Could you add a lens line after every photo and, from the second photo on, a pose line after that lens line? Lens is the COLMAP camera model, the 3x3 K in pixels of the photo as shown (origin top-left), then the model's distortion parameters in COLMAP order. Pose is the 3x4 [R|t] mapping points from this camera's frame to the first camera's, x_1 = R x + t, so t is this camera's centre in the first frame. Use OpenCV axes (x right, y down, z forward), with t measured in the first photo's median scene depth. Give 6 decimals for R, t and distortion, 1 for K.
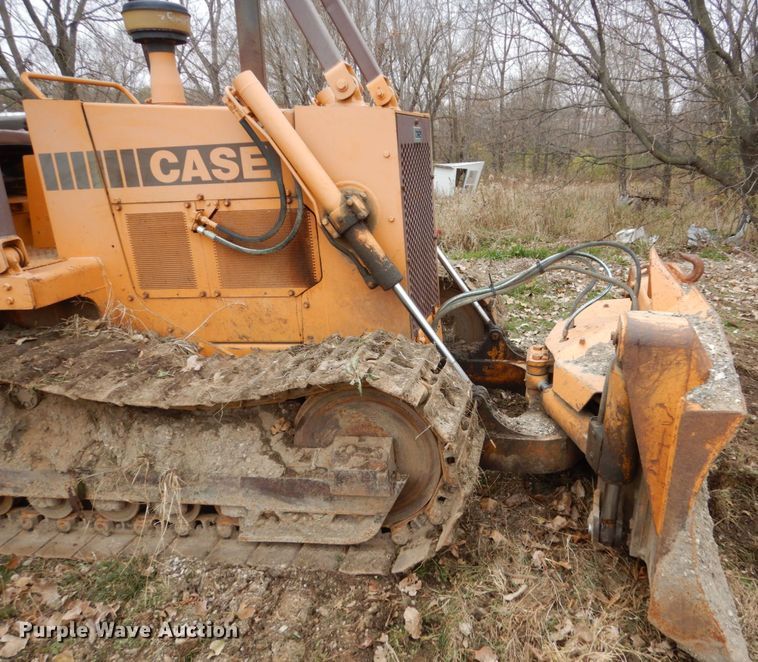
lens RADIAL K [[618.7, 0, 446.9], [0, 618.7, 323.9], [0, 0, 1]] dist [0.000344, -0.001778]
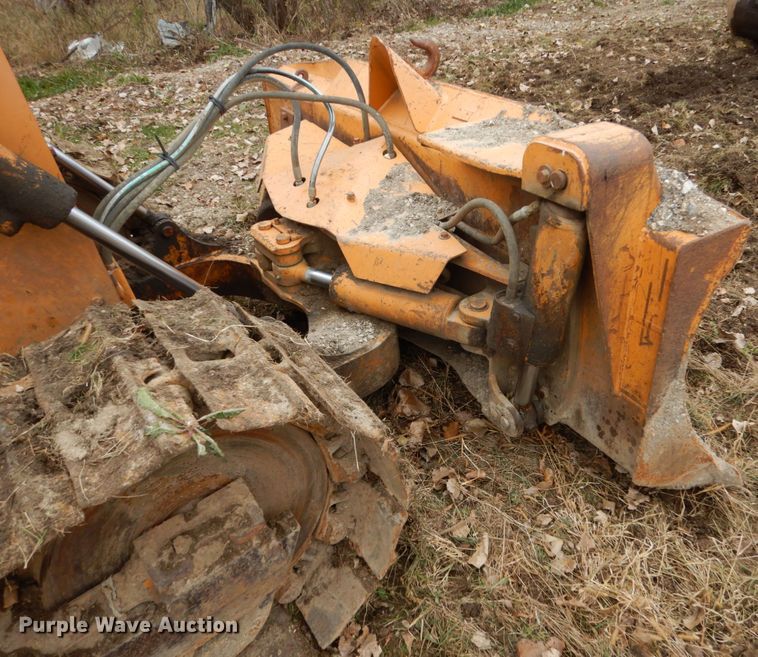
lens RADIAL K [[618.7, 0, 446.9], [0, 618.7, 321.4], [0, 0, 1]] dist [0.000344, -0.001778]
pose [[0.678133, -0.439245, 0.589237, -0.203730], [0.249668, 0.891752, 0.377419, -0.092010], [-0.691232, -0.108826, 0.714392, 0.443013]]
